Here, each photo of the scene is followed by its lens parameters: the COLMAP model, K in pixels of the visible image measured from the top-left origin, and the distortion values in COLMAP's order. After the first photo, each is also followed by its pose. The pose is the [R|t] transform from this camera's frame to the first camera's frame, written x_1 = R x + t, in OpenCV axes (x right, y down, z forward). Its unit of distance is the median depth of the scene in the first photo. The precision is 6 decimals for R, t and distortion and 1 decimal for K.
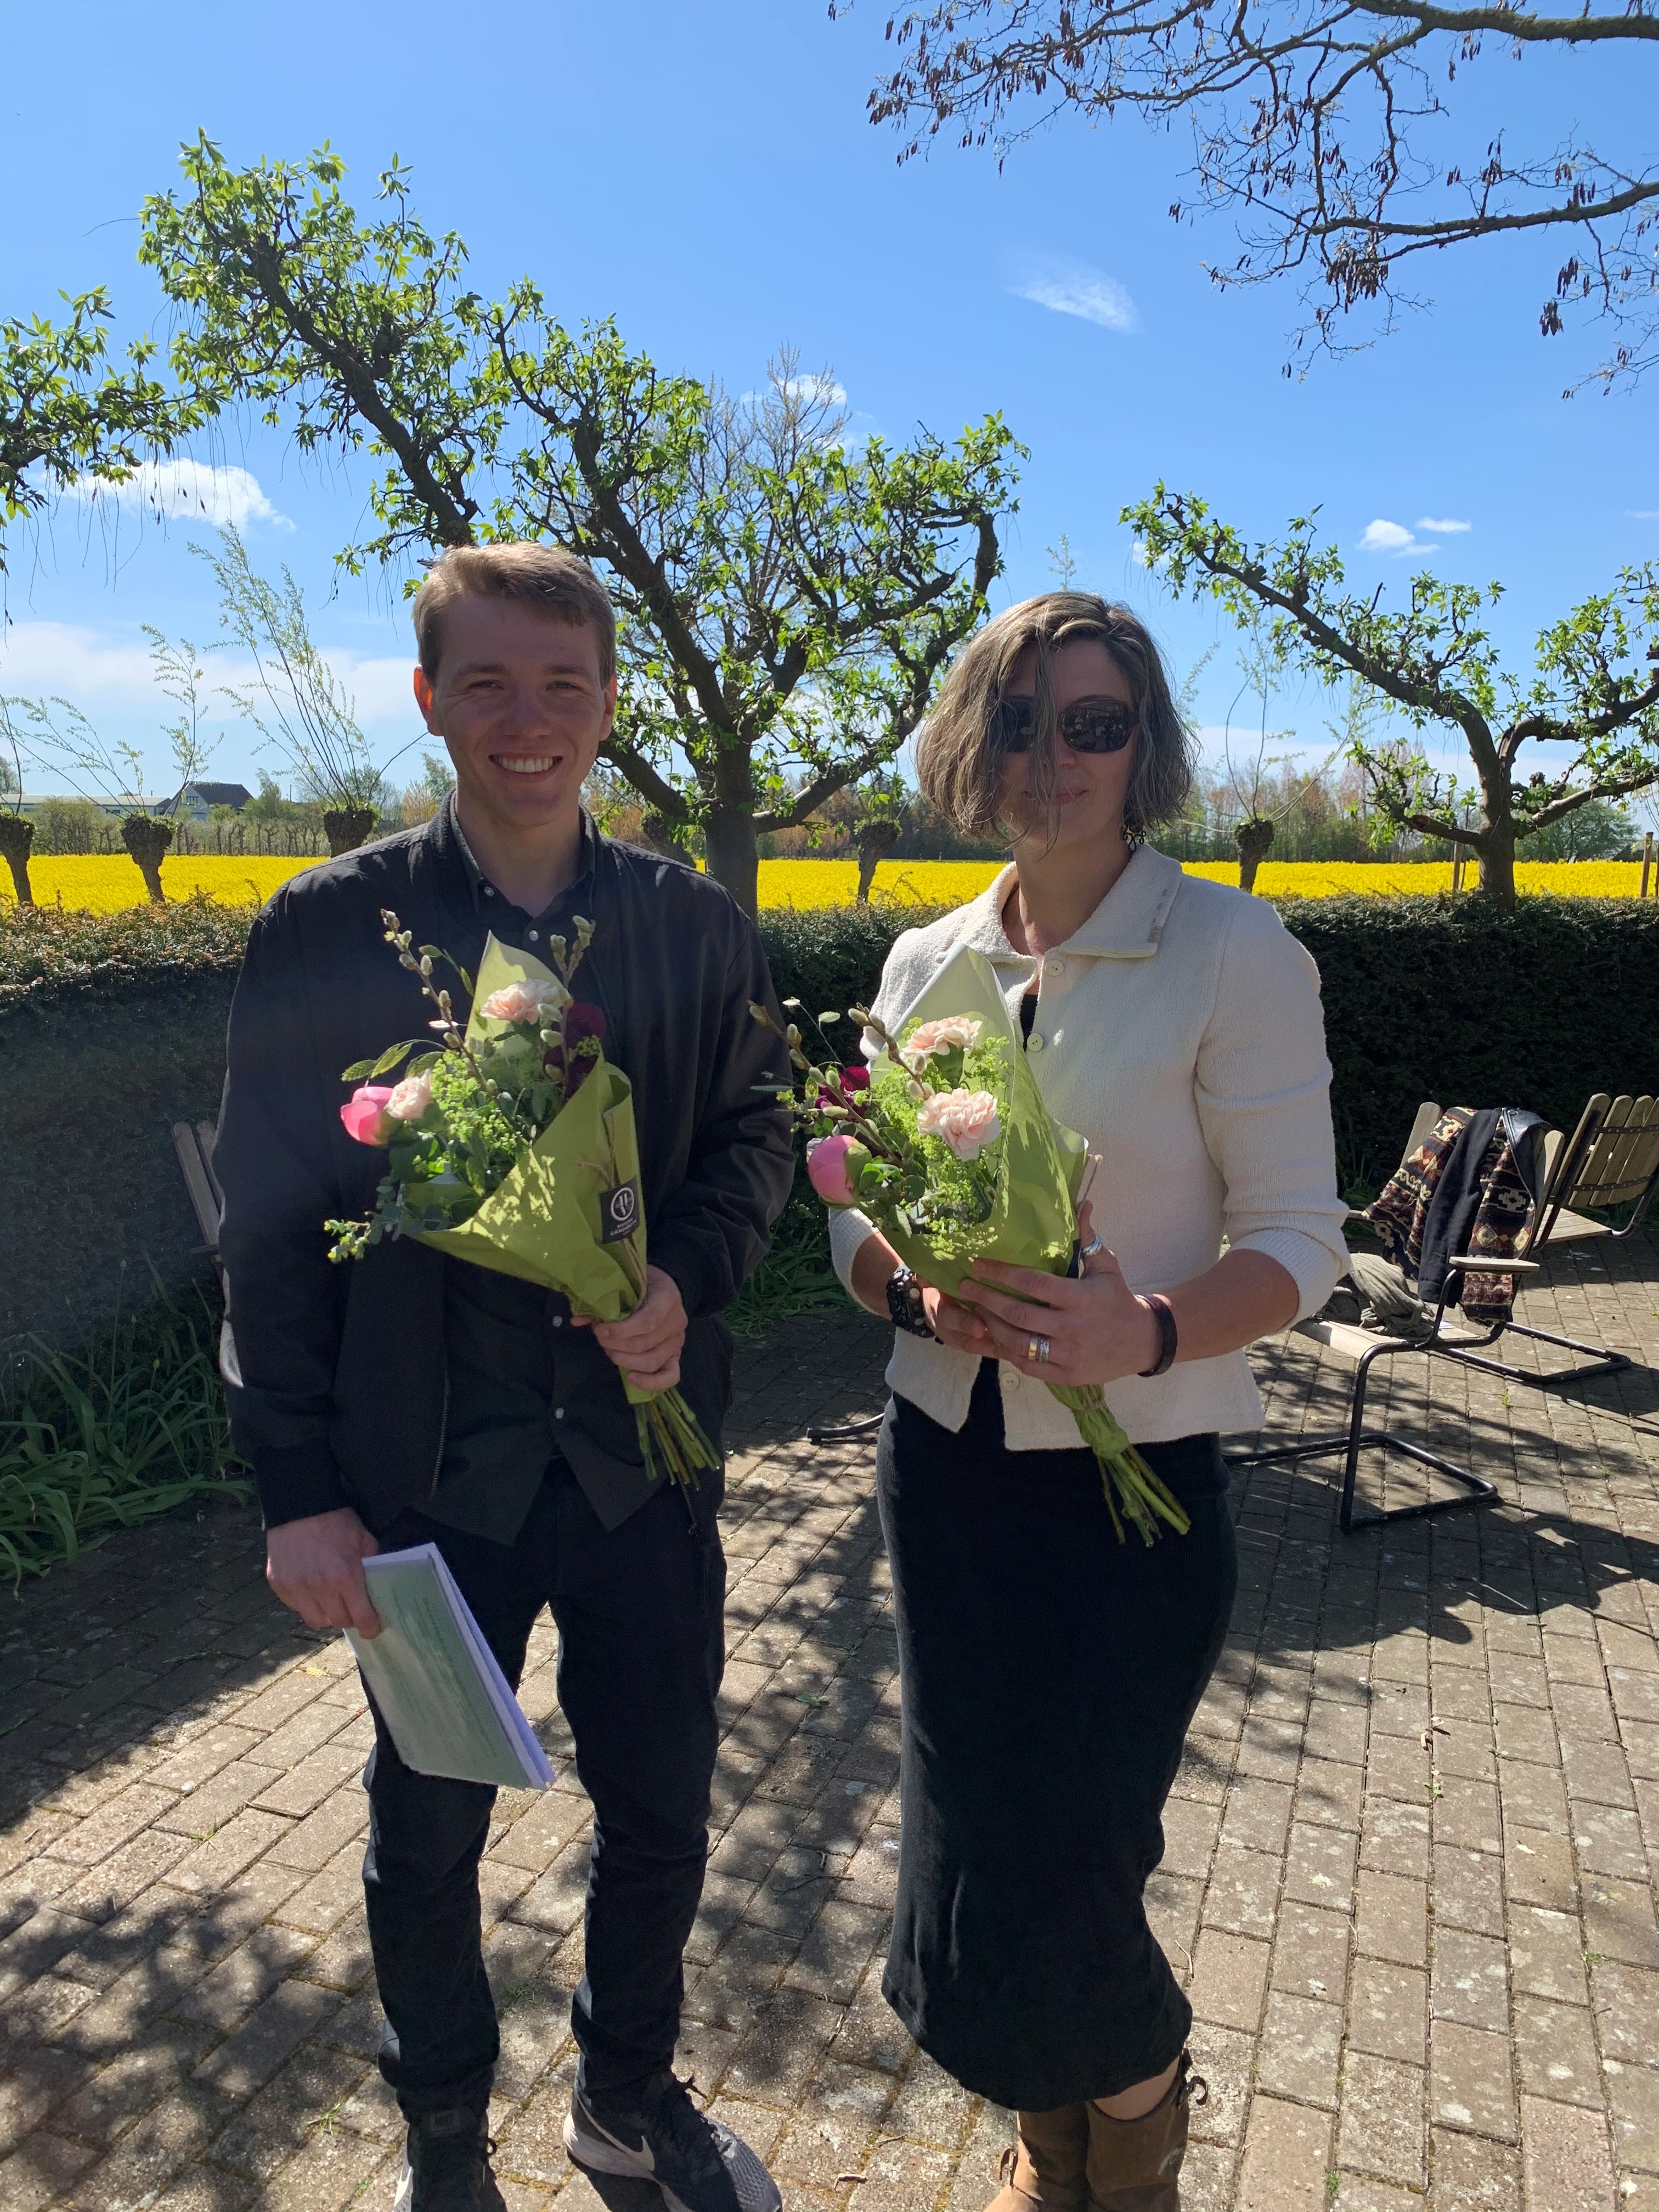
lens RADIAL K [[1691.2, 0, 830.7], [0, 1691.2, 1104.6], [0, 0, 1]] dist [0.006160, 0.002788]
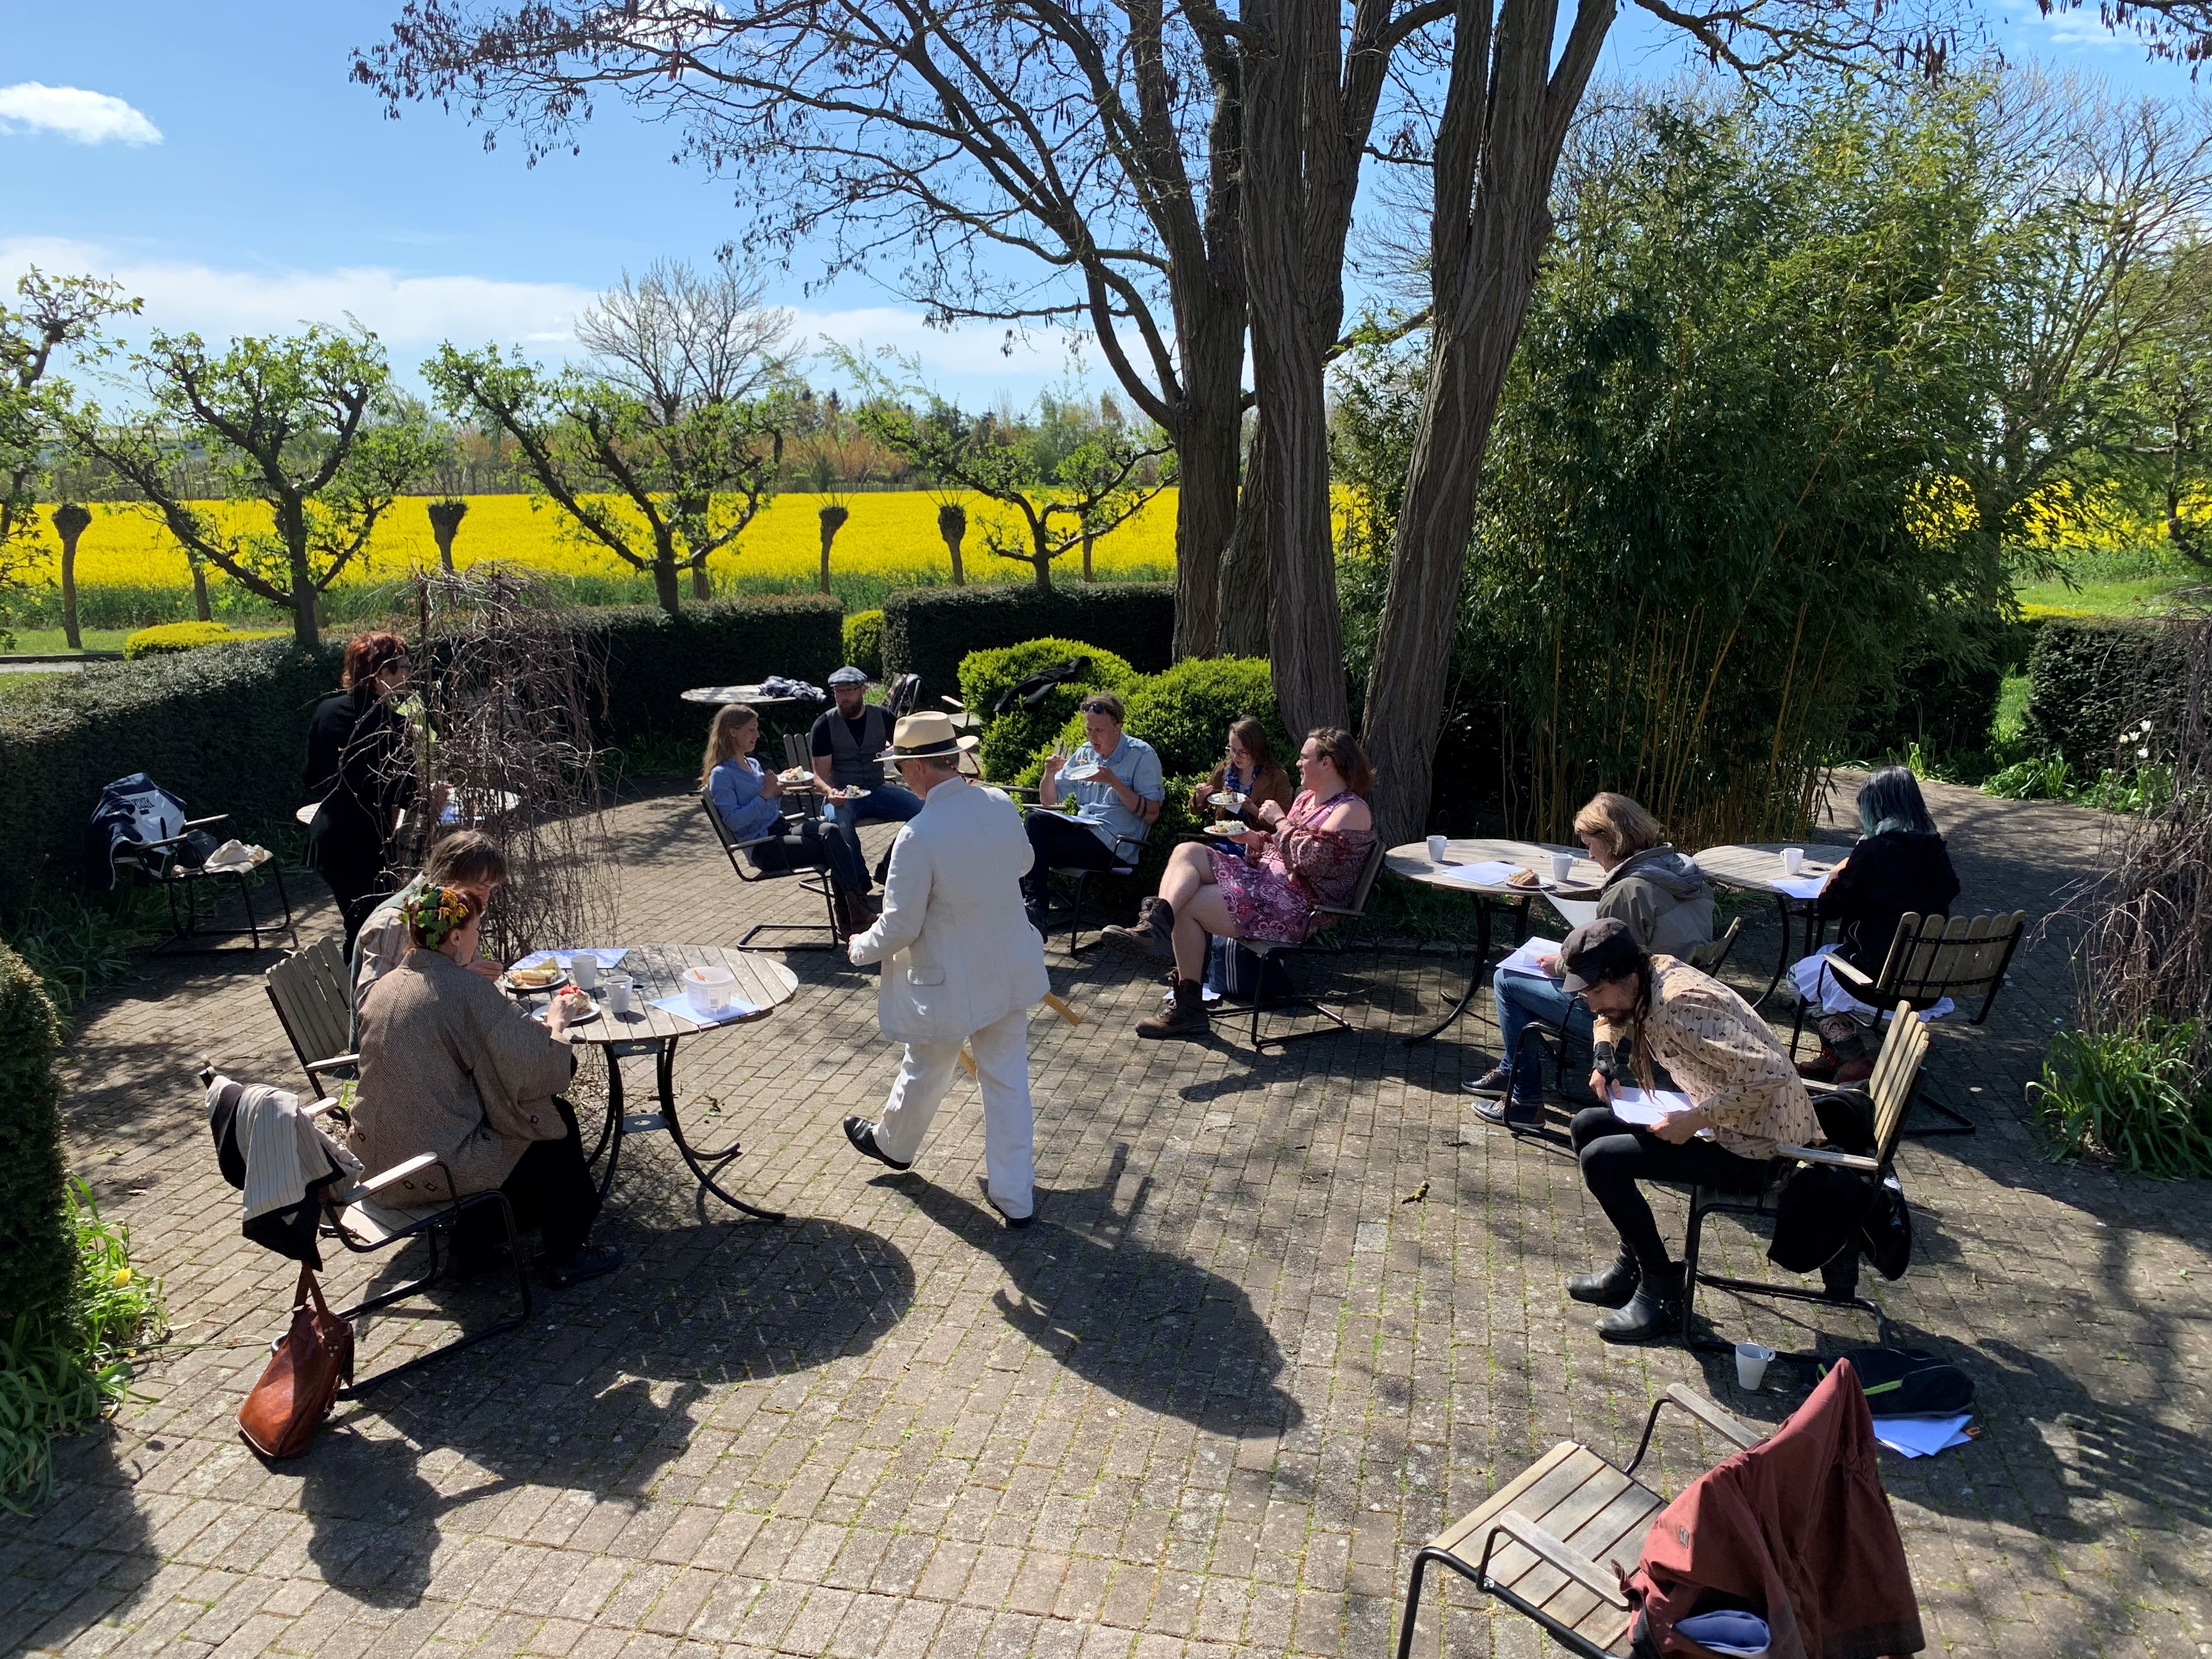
lens RADIAL K [[1691.2, 0, 1109.5], [0, 1691.2, 832.6], [0, 0, 1]] dist [0.006160, 0.002788]
pose [[0.993072, -0.035693, 0.111953, 0.237559], [0.029033, 0.997742, 0.060566, 0.066456], [-0.113862, -0.056896, 0.991866, -1.229857]]
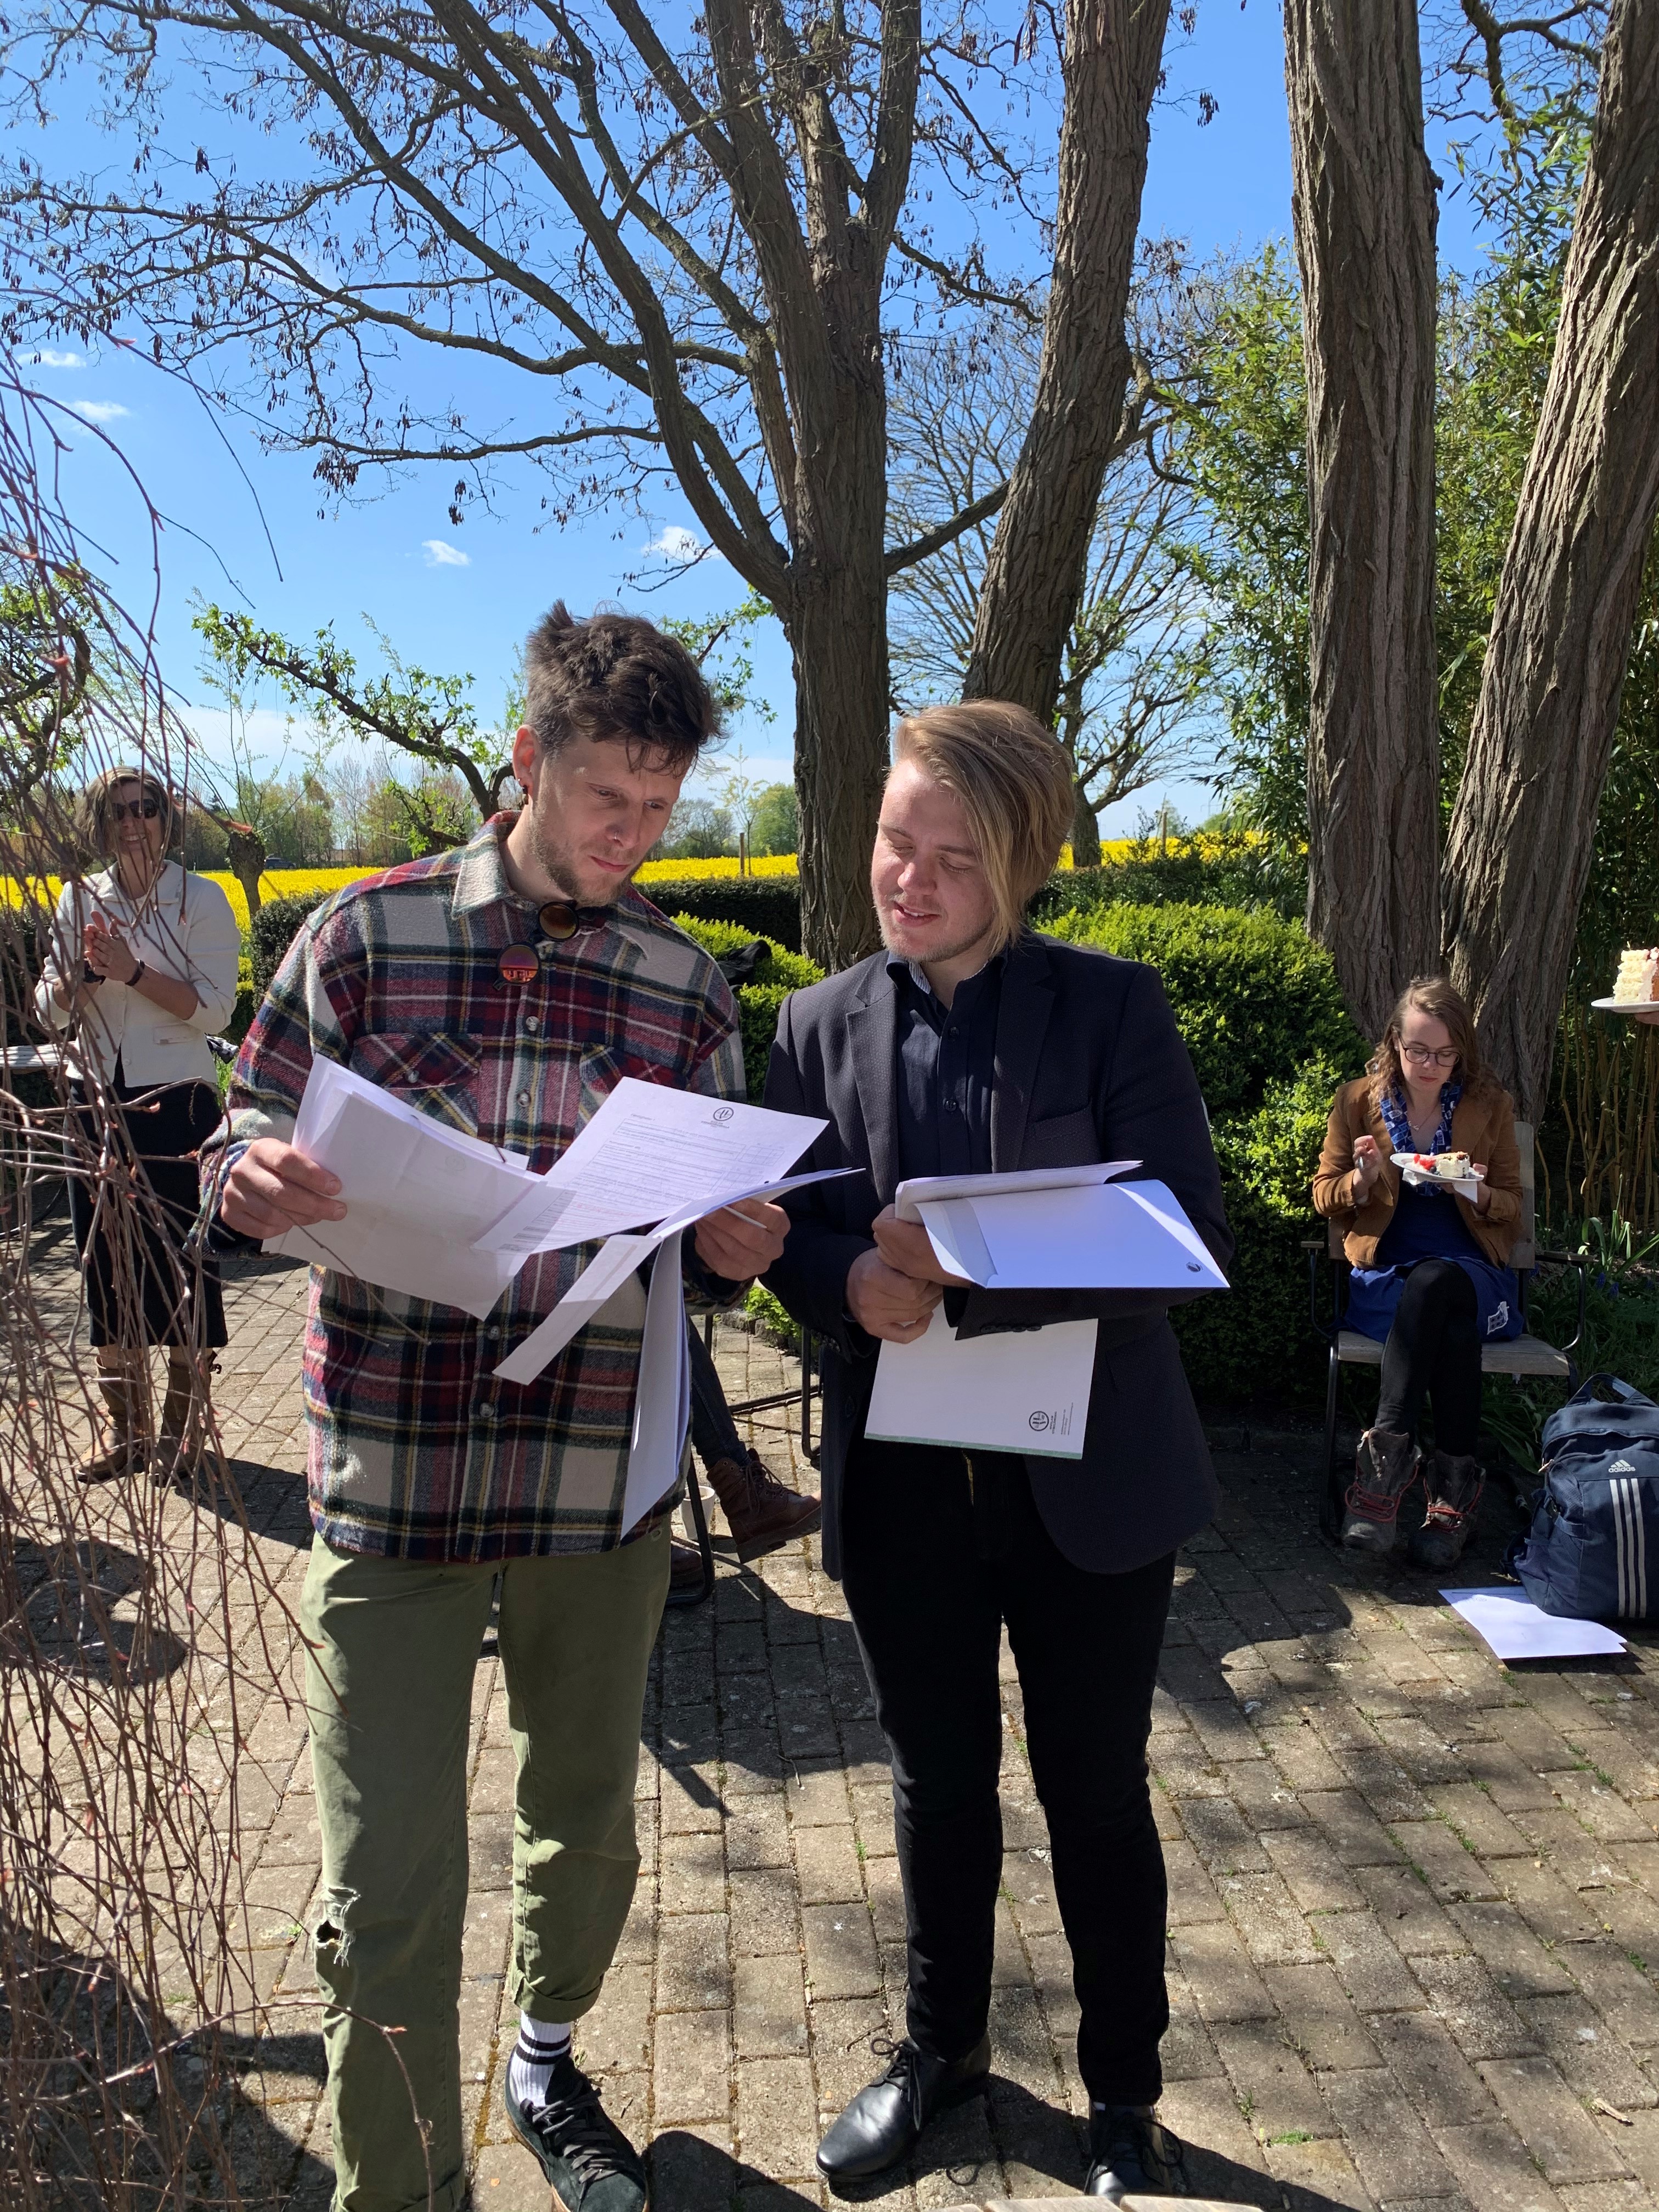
lens RADIAL K [[1691.2, 0, 823.5], [0, 1691.2, 1099.8], [0, 0, 1]] dist [0.006160, 0.002788]
pose [[0.915634, -0.089723, 0.391872, 0.063699], [0.092092, 0.995668, 0.012789, 0.074161], [-0.391322, 0.024378, 0.919931, -0.480680]]
